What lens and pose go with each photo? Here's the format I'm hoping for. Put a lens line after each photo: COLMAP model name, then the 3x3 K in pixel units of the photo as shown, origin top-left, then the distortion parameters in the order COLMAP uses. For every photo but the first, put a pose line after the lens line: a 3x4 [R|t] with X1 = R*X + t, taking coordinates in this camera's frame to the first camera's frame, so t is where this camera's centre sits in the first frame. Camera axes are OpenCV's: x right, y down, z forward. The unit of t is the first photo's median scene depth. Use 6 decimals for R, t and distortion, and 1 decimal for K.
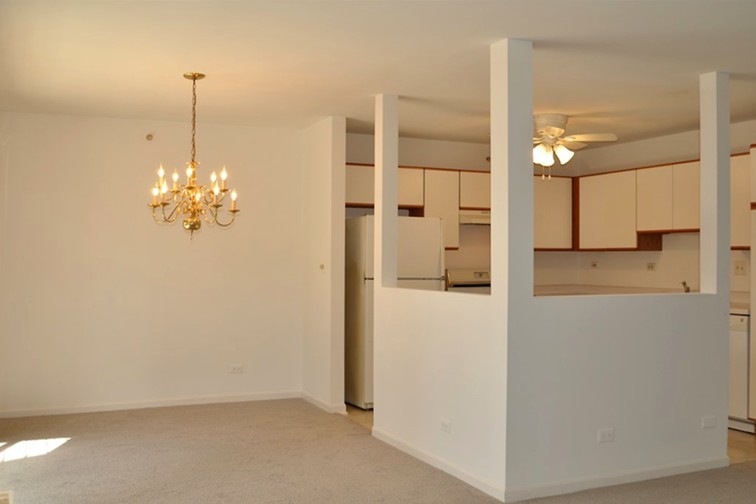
lens RADIAL K [[804.2, 0, 412.6], [0, 804.2, 245.6], [0, 0, 1]] dist [-0.096178, 0.000000]
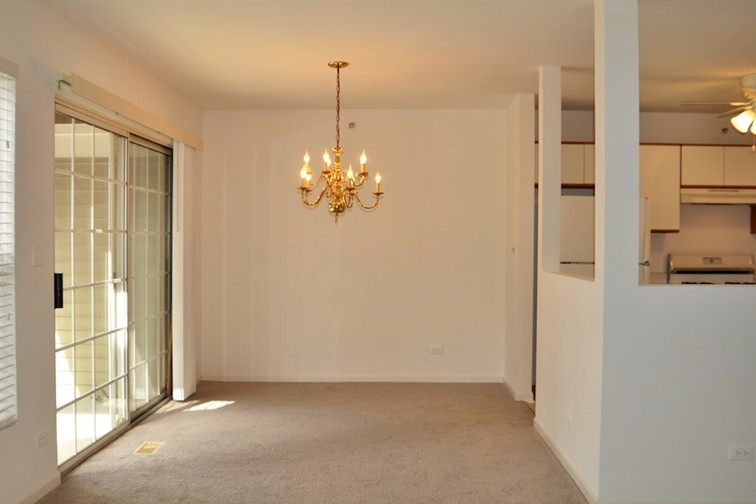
lens RADIAL K [[804.2, 0, 417.0], [0, 804.2, 241.1], [0, 0, 1]] dist [-0.096178, 0.000000]
pose [[0.900788, 0.003759, -0.434243, 0.235578], [0.002115, 0.999913, 0.013045, 0.003471], [0.434254, -0.012669, 0.900702, 0.087164]]
